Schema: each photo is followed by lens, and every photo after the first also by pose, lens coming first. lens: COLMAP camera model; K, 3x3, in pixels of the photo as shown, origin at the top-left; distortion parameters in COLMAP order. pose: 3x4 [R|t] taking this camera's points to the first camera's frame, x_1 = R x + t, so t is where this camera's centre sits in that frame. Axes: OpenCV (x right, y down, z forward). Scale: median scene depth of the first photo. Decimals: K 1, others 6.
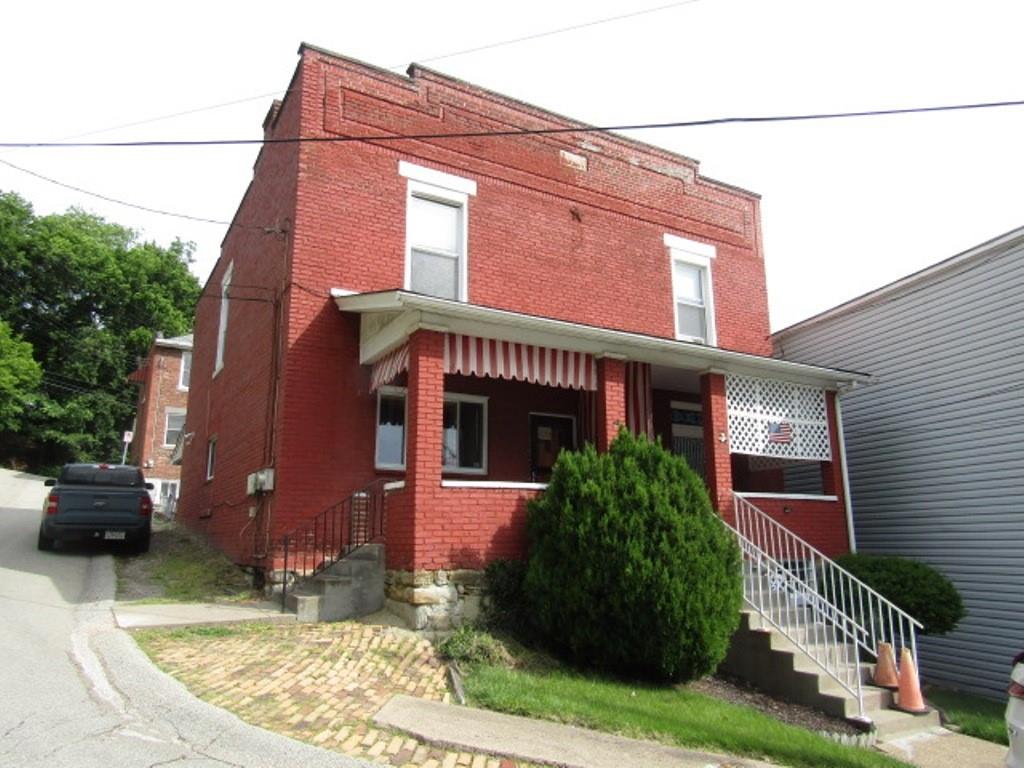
lens RADIAL K [[715.3, 0, 511.6], [0, 715.3, 379.5], [0, 0, 1]] dist [-0.036911, 0.014591]
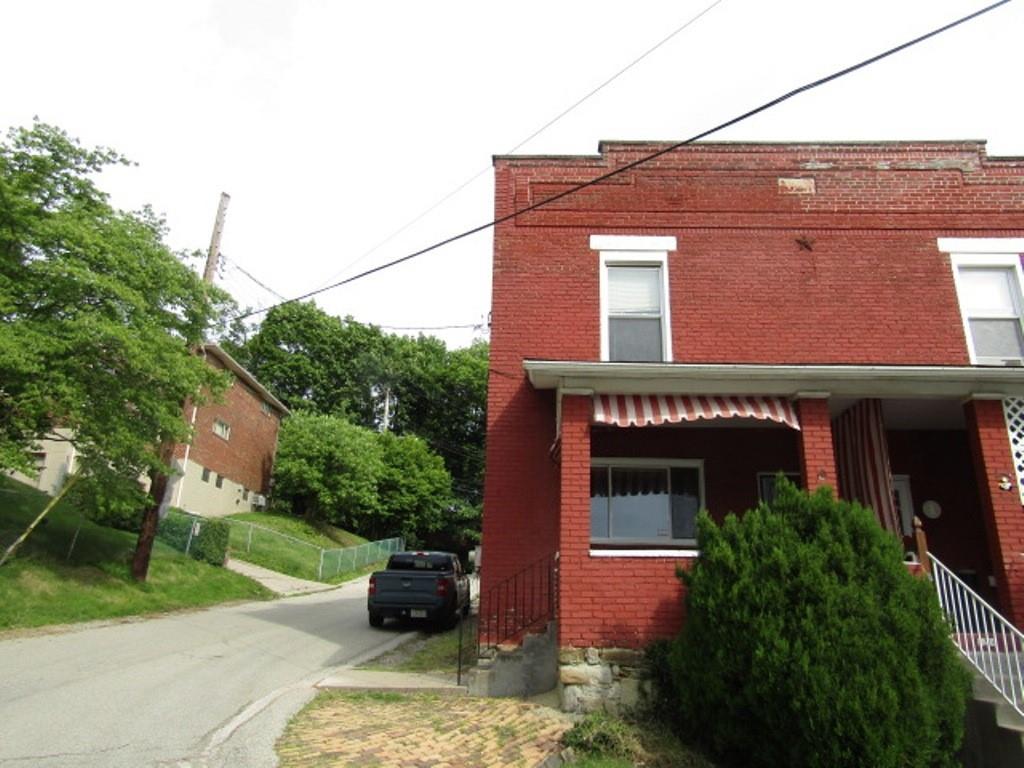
lens RADIAL K [[715.3, 0, 512.1], [0, 715.3, 382.2], [0, 0, 1]] dist [-0.036911, 0.014591]
pose [[0.842473, -0.150971, -0.517153, 0.249450], [0.088292, 0.985645, -0.143905, 0.036632], [0.531455, 0.075576, 0.843709, 0.098878]]
